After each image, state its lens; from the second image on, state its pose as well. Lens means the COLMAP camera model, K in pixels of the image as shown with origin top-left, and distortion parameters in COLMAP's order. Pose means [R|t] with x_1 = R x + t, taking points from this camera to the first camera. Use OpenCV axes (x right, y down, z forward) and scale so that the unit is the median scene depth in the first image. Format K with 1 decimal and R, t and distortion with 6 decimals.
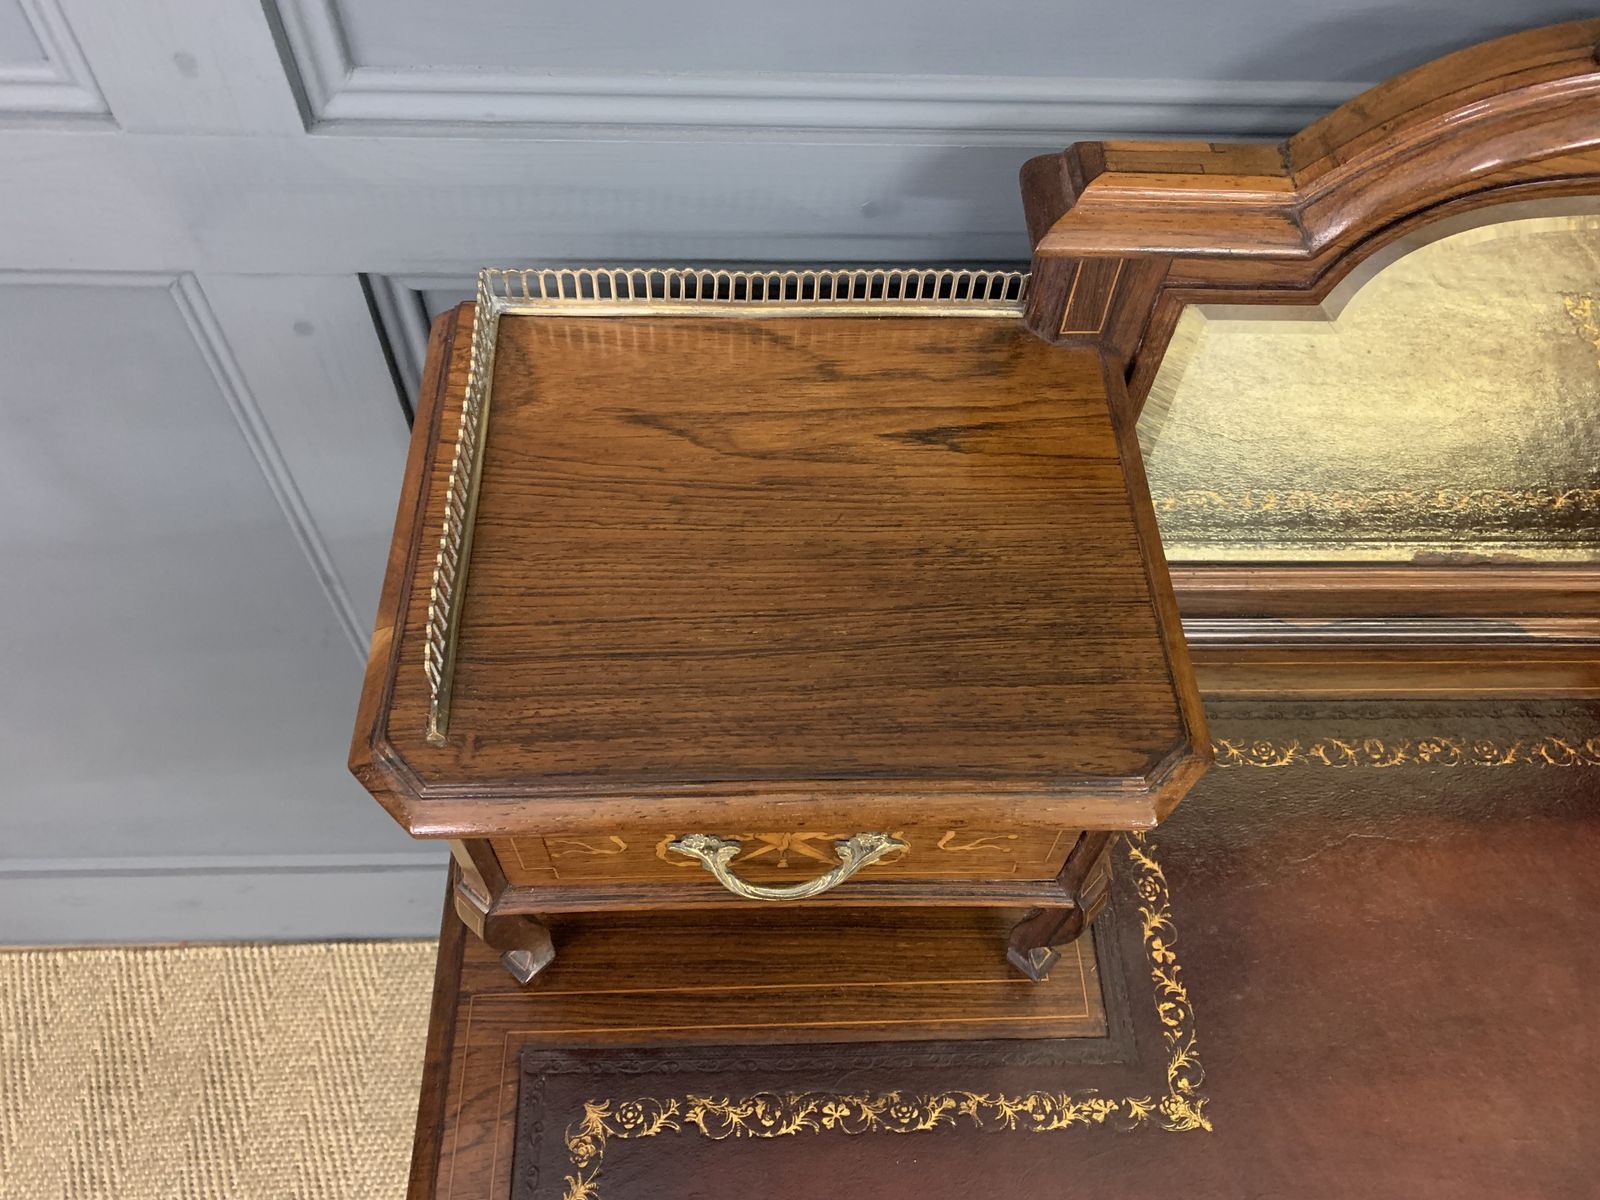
lens RADIAL K [[1231.7, 0, 807.7], [0, 1231.7, 605.3], [0, 0, 1]] dist [0.044789, -0.047827]
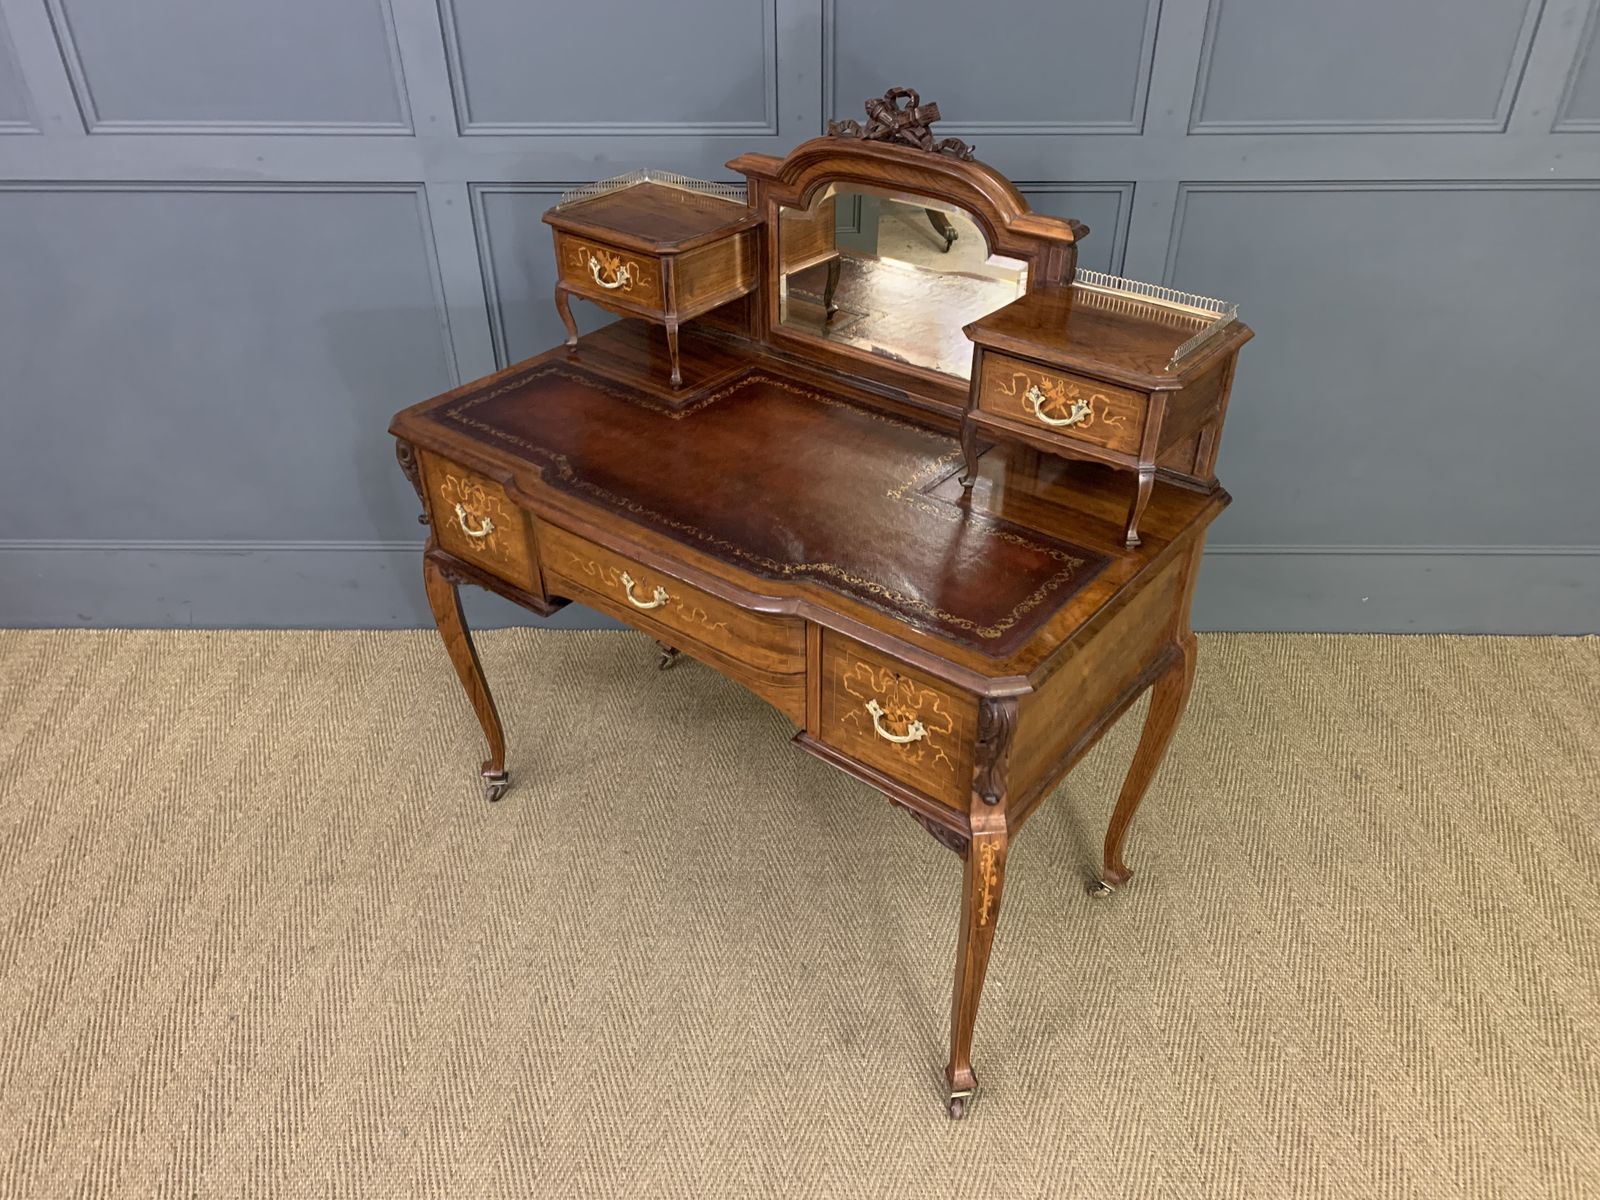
lens RADIAL K [[1247.4, 0, 804.5], [0, 1247.4, 611.1], [0, 0, 1]] dist [0.070010, -0.073620]
pose [[0.763615, 0.322213, -0.559528, 2.553209], [-0.519706, 0.820957, -0.236508, 1.427797], [0.383142, 0.471391, 0.794351, -1.225408]]
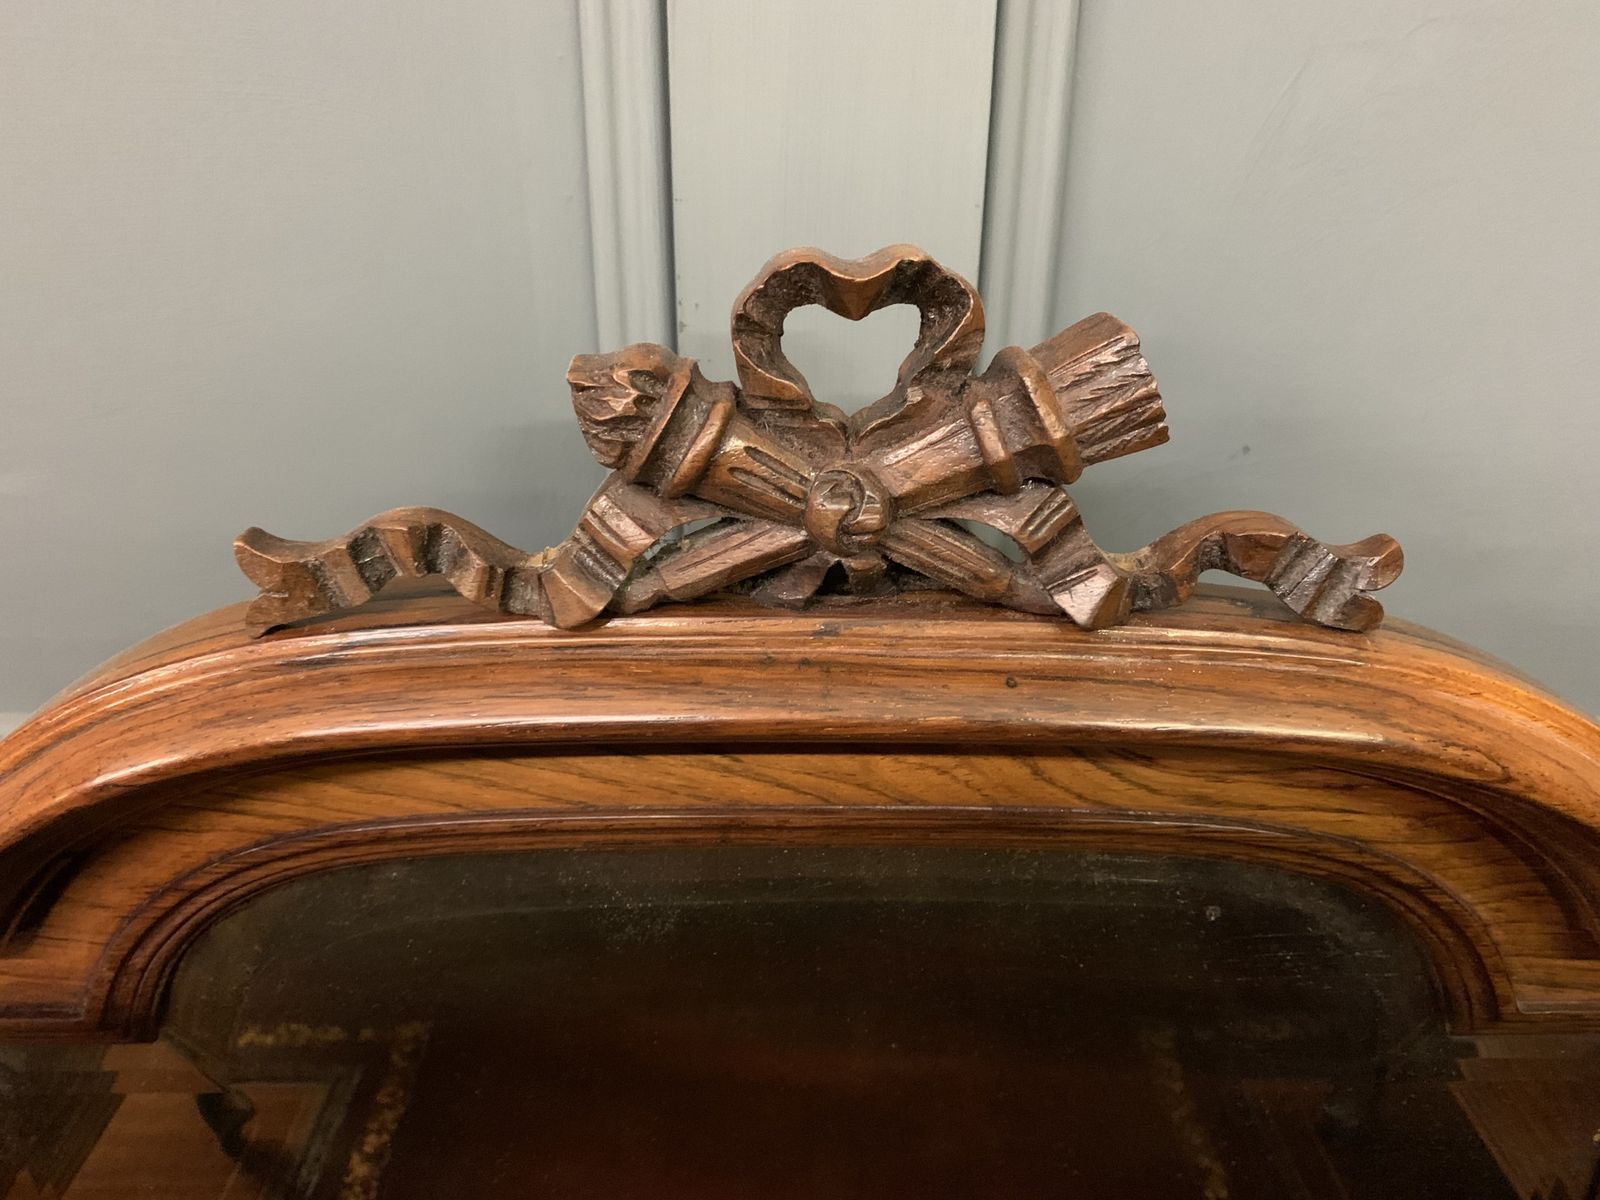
lens RADIAL K [[1231.7, 0, 807.7], [0, 1231.7, 605.3], [0, 0, 1]] dist [0.044789, -0.047827]
pose [[0.999346, -0.022575, -0.028234, 0.674950], [0.003697, 0.840765, -0.541388, -0.085263], [0.035960, 0.540930, 0.840299, 0.356398]]
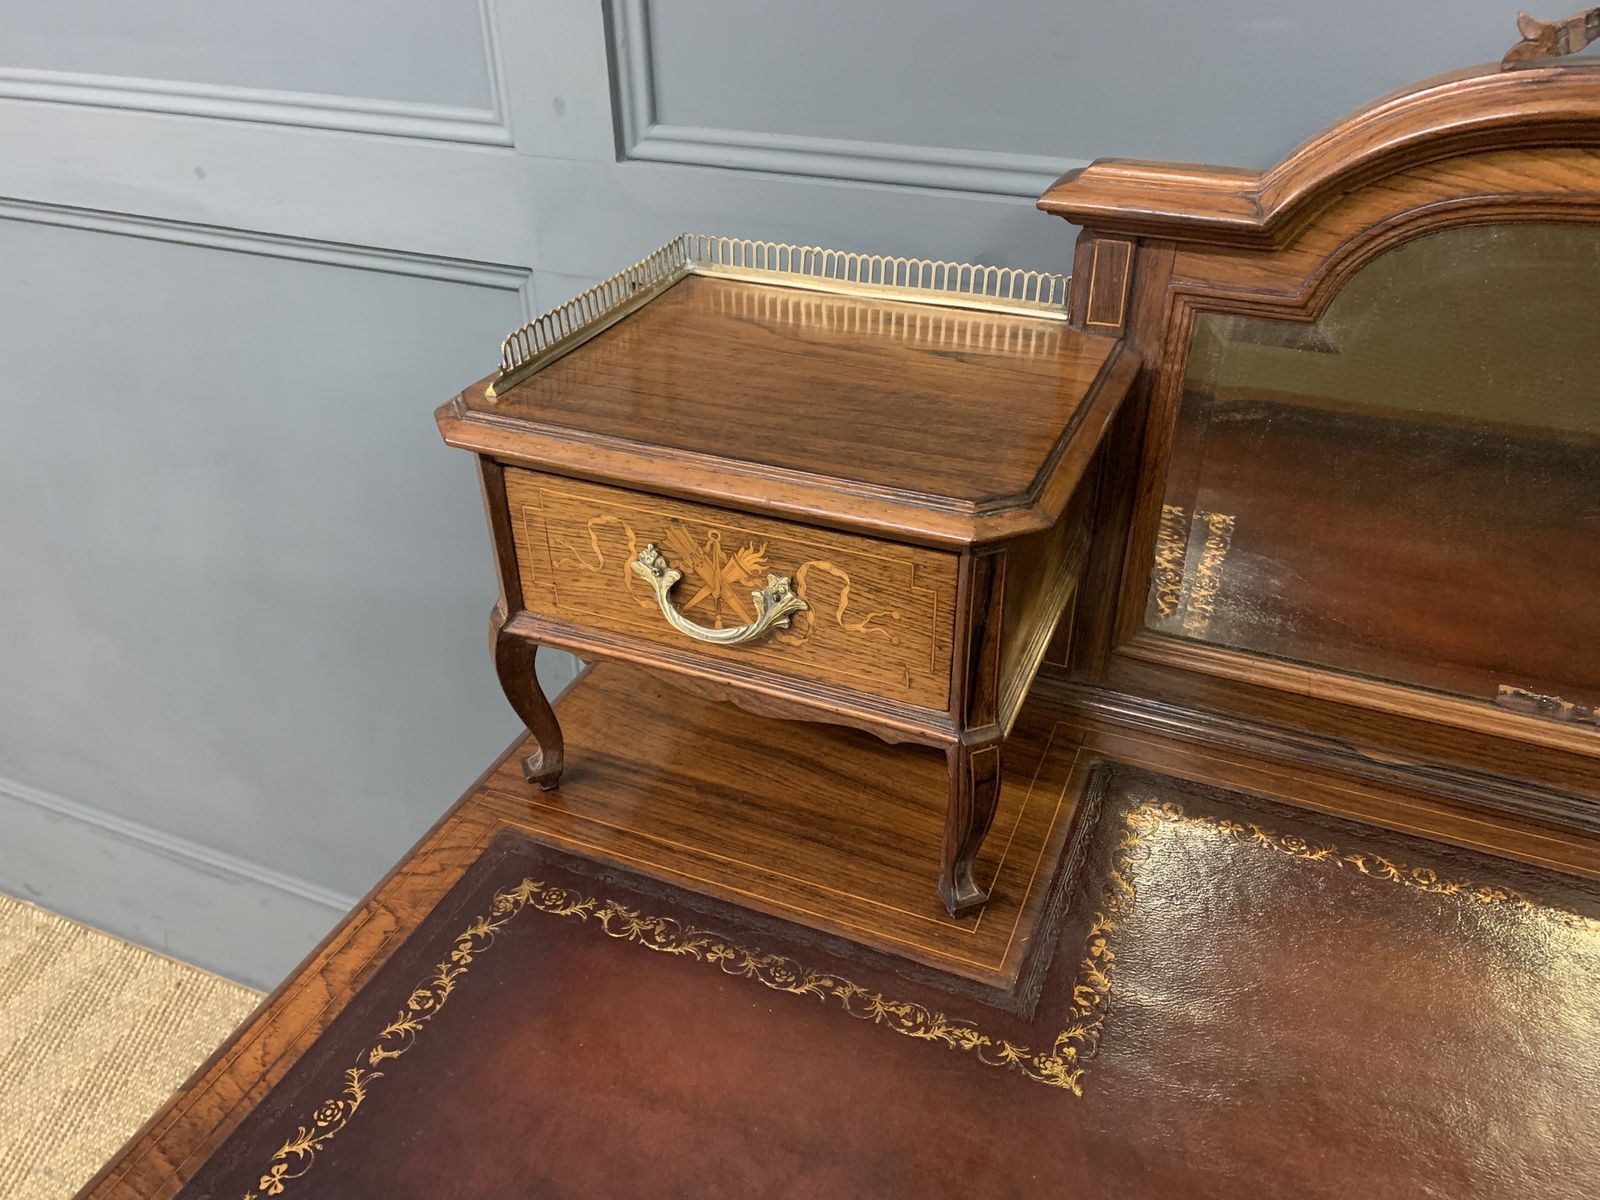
lens RADIAL K [[1247.4, 0, 804.5], [0, 1247.4, 611.1], [0, 0, 1]] dist [0.070010, -0.073620]
pose [[0.907652, 0.182318, -0.378058, 0.424365], [-0.324191, 0.876622, -0.355577, 0.503007], [0.266585, 0.445303, 0.854773, -0.004094]]
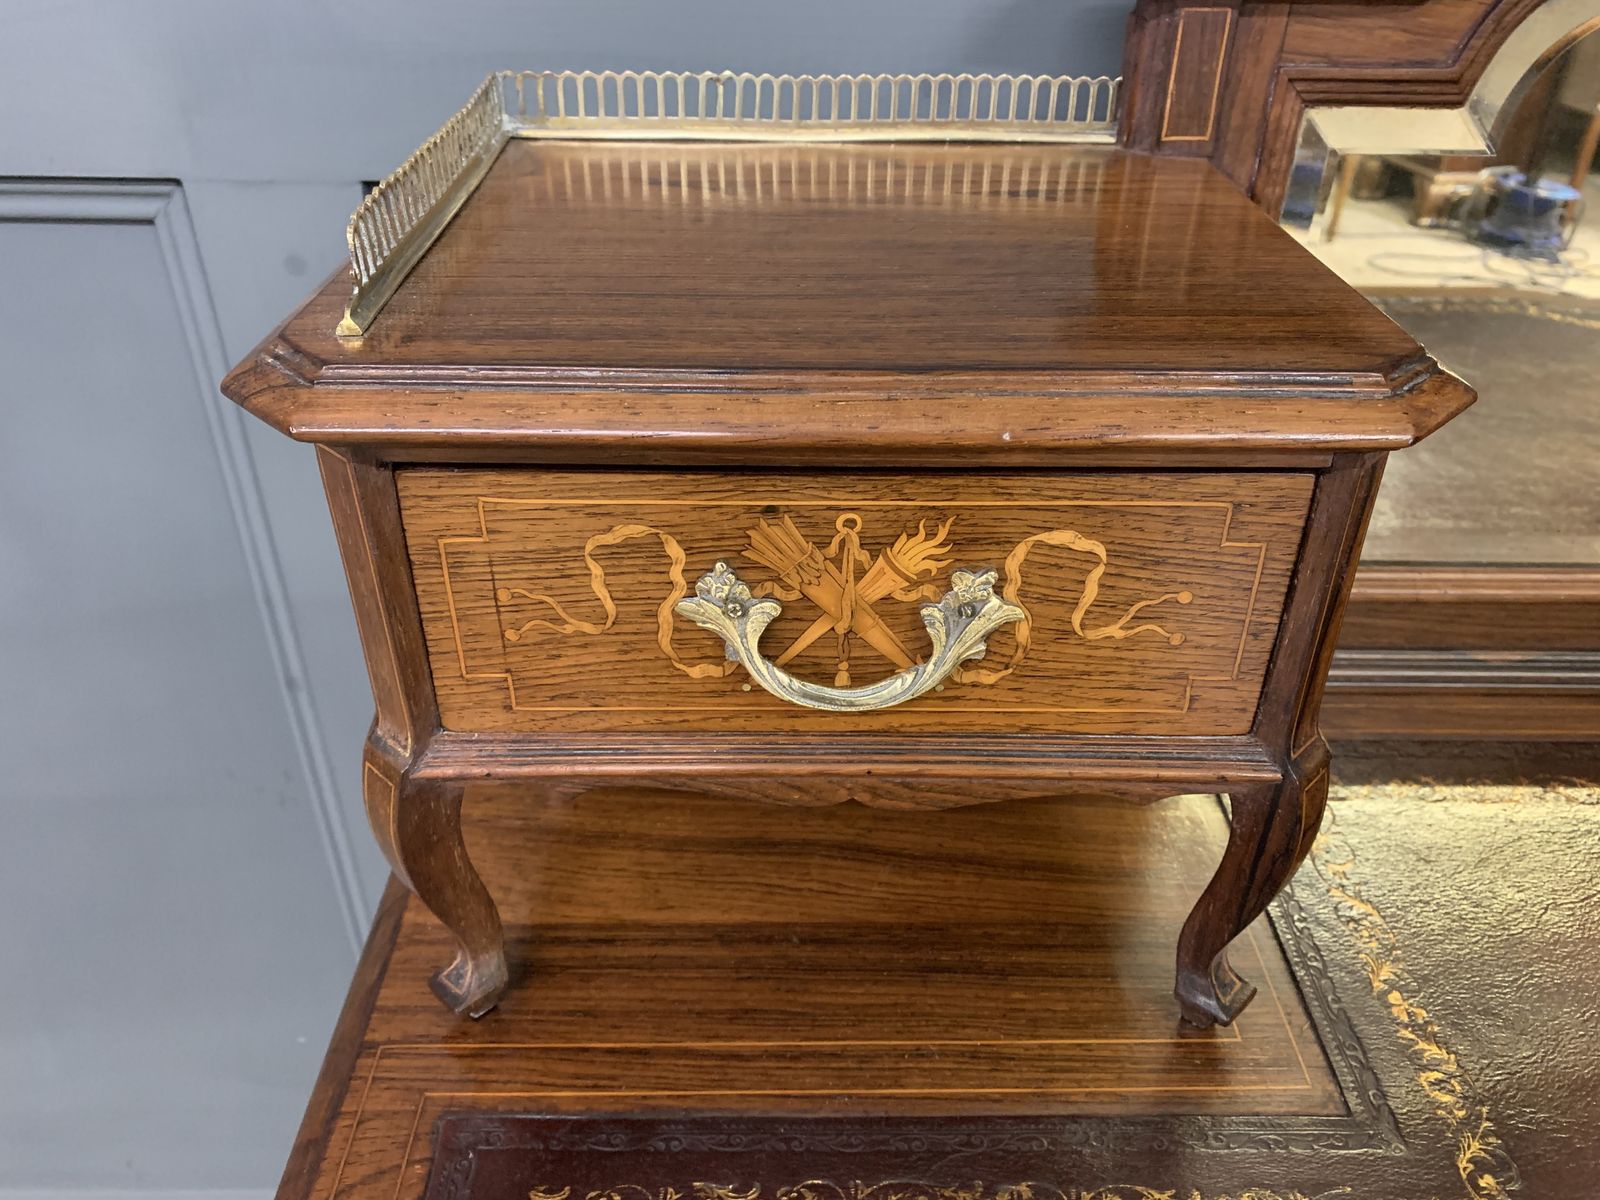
lens RADIAL K [[1247.5, 0, 811.8], [0, 1247.5, 616.5], [0, 0, 1]] dist [0.020159, -0.004360]
pose [[0.999441, -0.014565, -0.030090, -0.013586], [0.001365, 0.917123, -0.398602, 0.381564], [0.033402, 0.398338, 0.916630, 0.299956]]
